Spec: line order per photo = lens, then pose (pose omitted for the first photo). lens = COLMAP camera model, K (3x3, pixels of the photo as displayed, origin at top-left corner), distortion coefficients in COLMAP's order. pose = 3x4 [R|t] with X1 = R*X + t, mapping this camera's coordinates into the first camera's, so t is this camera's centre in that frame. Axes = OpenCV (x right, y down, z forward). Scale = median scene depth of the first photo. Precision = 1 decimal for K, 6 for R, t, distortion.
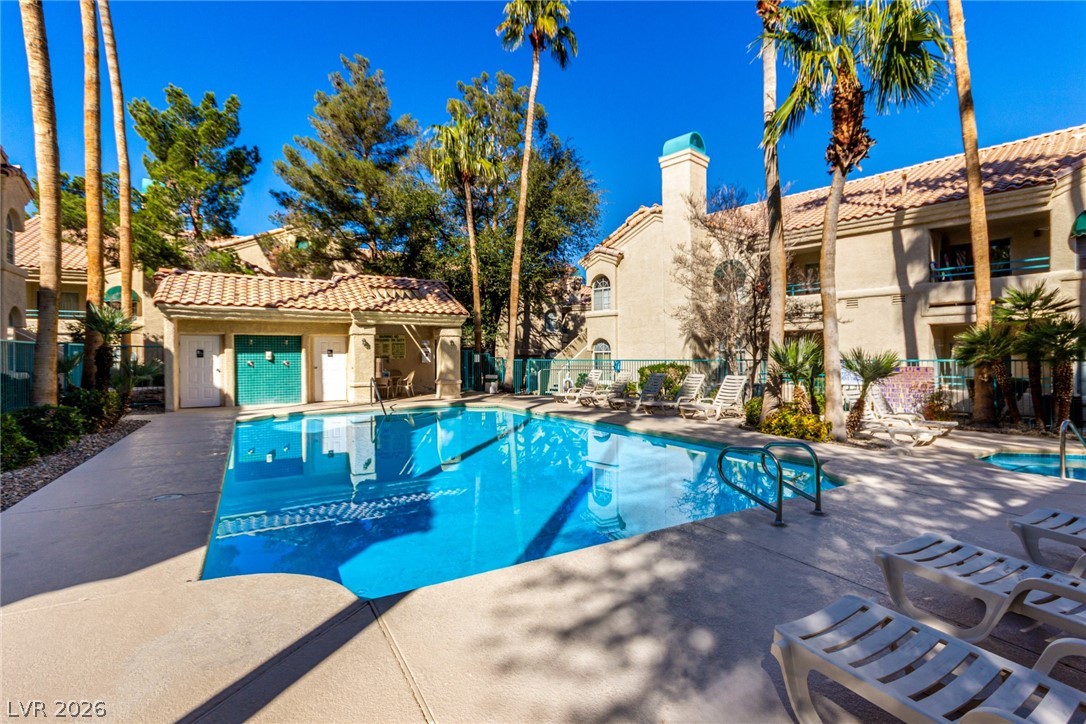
lens RADIAL K [[499.9, 0, 538.1], [0, 499.9, 367.6], [0, 0, 1]] dist [-0.003498, -0.000115]
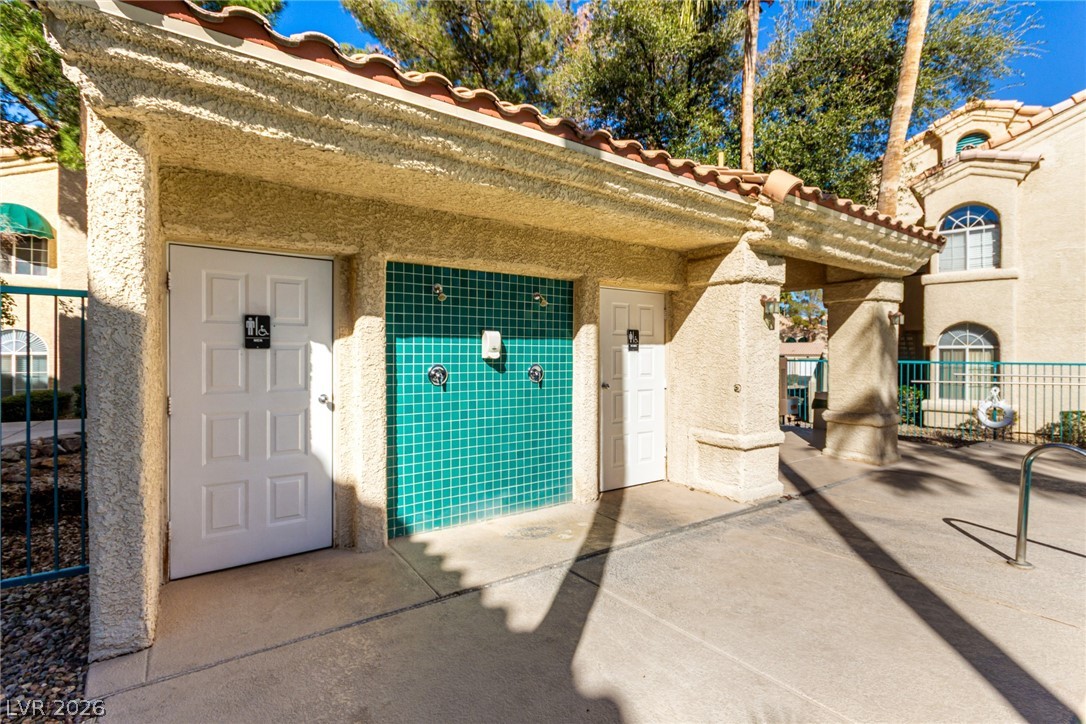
lens RADIAL K [[499.9, 0, 541.3], [0, 499.9, 365.5], [0, 0, 1]] dist [-0.003498, -0.000115]
pose [[0.997348, 0.007284, 0.072417, -0.544580], [-0.007400, 0.999972, 0.001332, -0.013563], [-0.072405, -0.001865, 0.997374, 0.735656]]
